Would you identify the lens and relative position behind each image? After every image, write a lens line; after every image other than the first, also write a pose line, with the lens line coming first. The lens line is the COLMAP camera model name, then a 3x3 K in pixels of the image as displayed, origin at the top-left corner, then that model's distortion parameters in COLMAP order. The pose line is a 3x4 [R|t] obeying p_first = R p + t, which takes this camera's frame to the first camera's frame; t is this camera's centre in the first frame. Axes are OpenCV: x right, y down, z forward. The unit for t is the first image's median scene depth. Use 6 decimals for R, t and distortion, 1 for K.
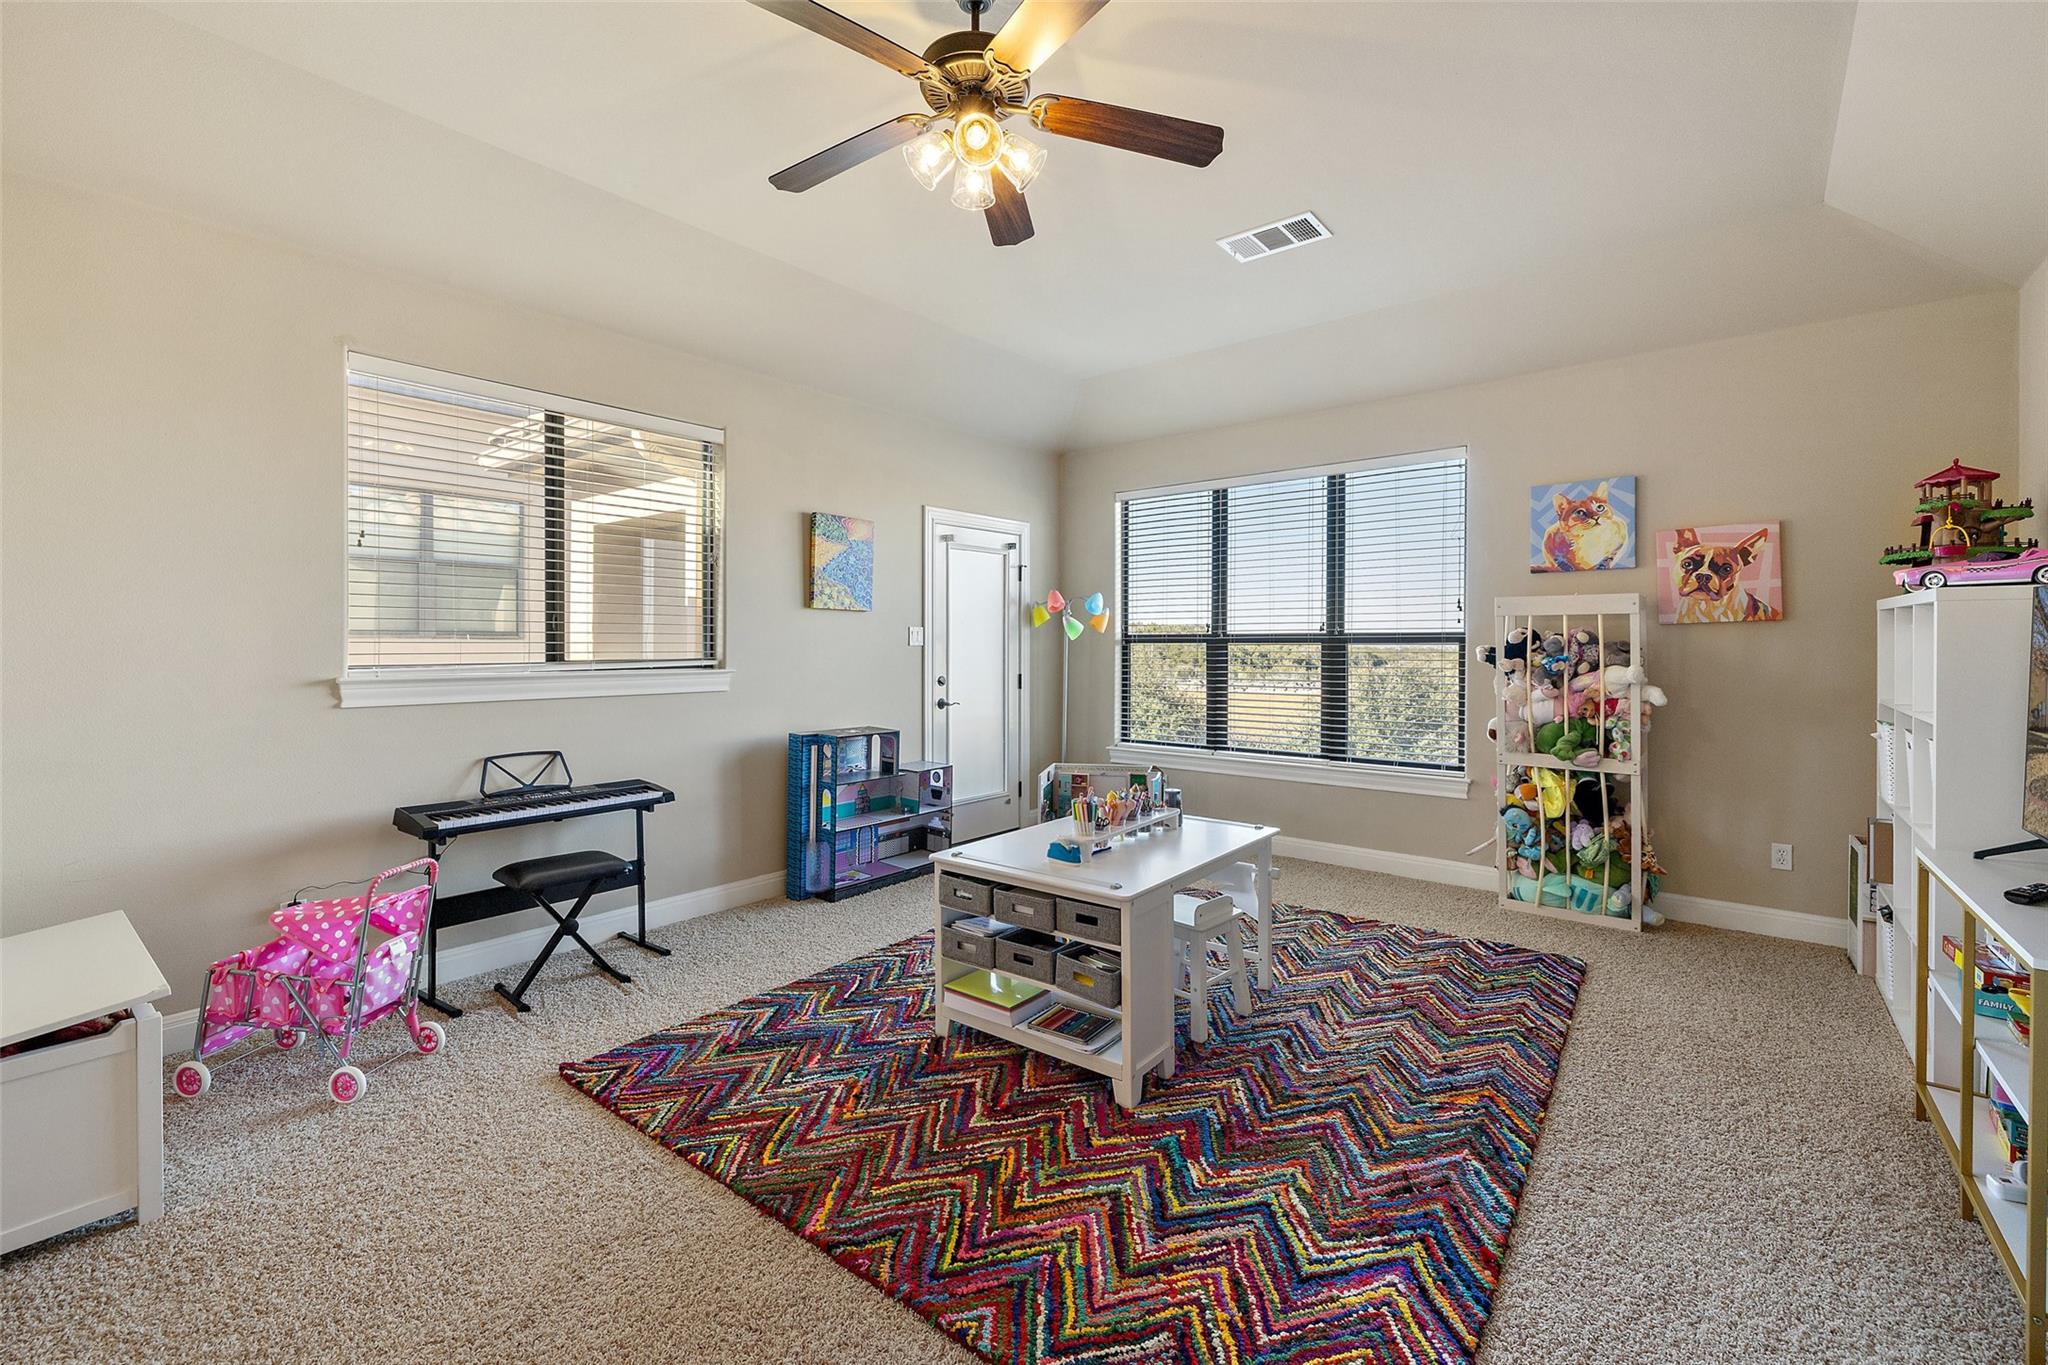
lens RADIAL K [[865.0, 0, 1029.9], [0, 865.0, 643.9], [0, 0, 1]] dist [-0.000213, -0.000352]
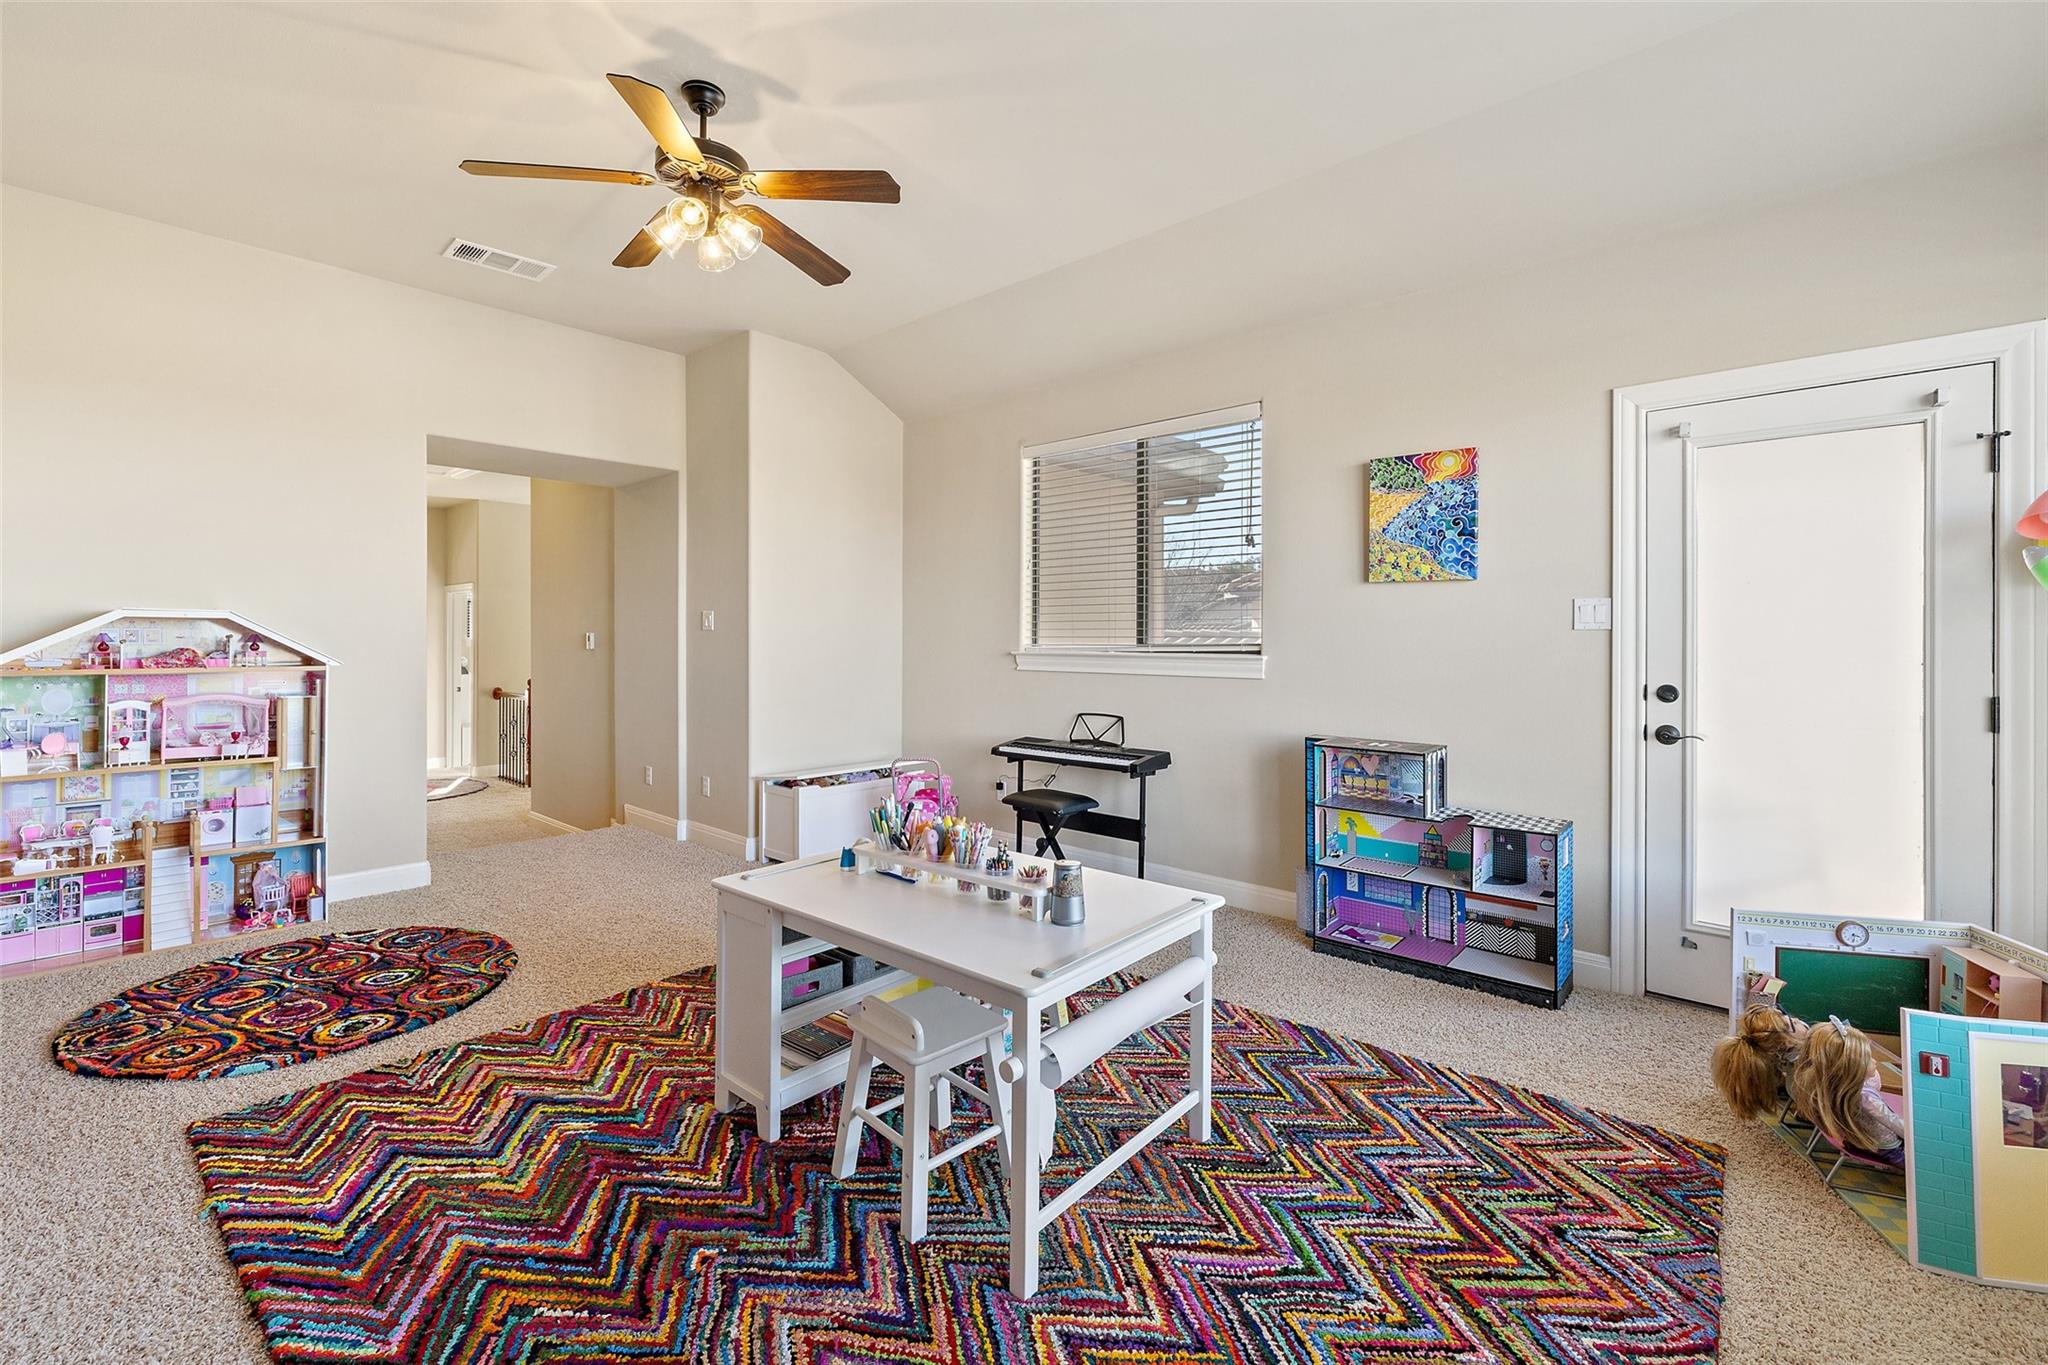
lens RADIAL K [[865.0, 0, 1015.8], [0, 865.0, 638.0], [0, 0, 1]] dist [-0.000213, -0.000352]
pose [[-0.050036, -0.002769, -0.998744, 0.859179], [-0.004115, 0.999988, -0.002566, 0.019143], [0.998739, 0.003982, -0.050047, 1.125166]]
